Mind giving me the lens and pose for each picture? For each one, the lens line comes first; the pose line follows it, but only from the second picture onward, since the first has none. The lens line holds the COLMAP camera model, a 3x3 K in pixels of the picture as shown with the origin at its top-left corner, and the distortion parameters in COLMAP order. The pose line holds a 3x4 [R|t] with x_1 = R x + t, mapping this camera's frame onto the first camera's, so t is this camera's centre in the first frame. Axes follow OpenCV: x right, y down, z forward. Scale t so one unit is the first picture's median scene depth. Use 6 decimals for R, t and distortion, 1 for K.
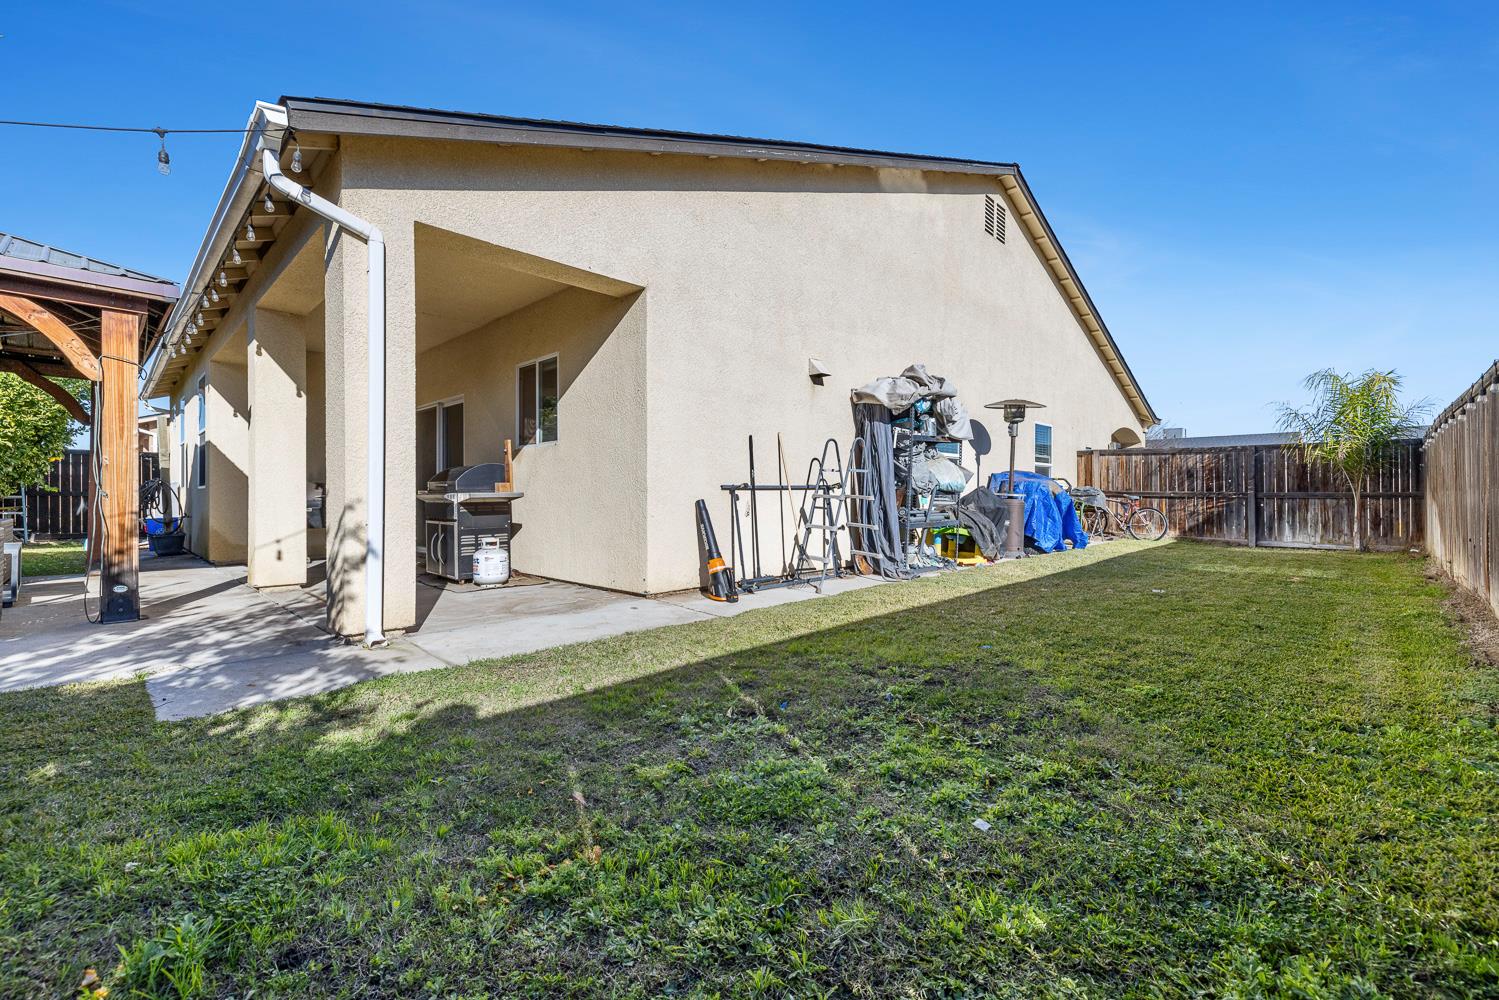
lens RADIAL K [[629.0, 0, 744.8], [0, 629.0, 494.2], [0, 0, 1]] dist [0.004690, -0.001658]
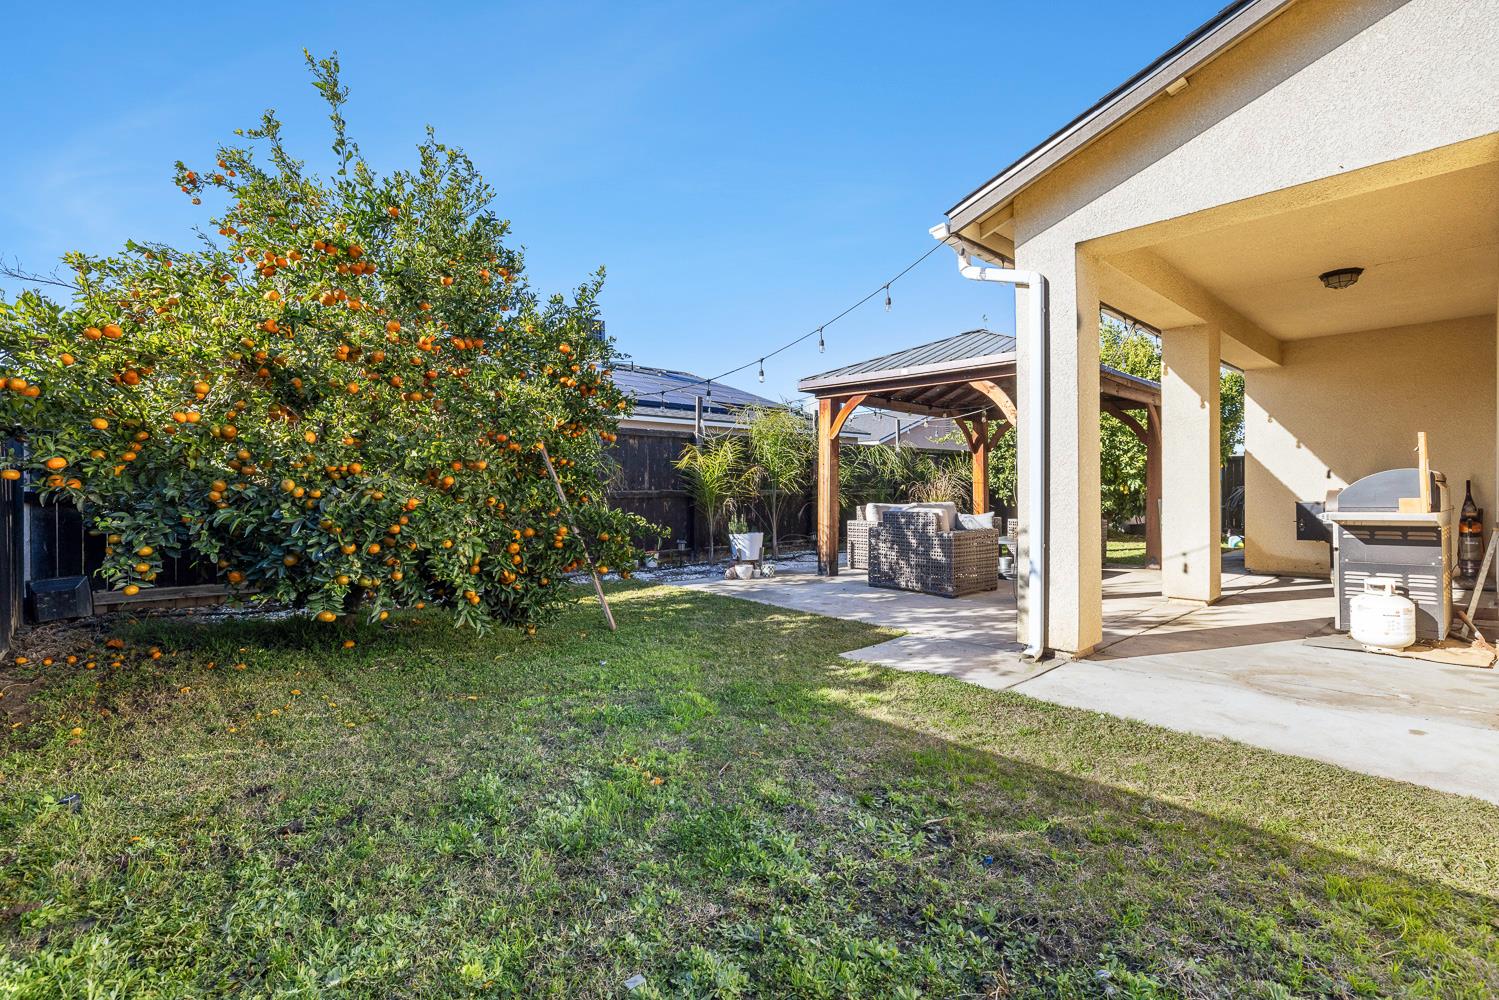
lens RADIAL K [[662.6, 0, 743.6], [0, 662.6, 500.3], [0, 0, 1]] dist [-0.003489, -0.000375]
pose [[-0.042880, 0.011585, -0.999013, 0.483848], [0.008479, 0.999901, 0.011232, -0.041800], [0.999044, -0.007989, -0.042974, 0.470752]]
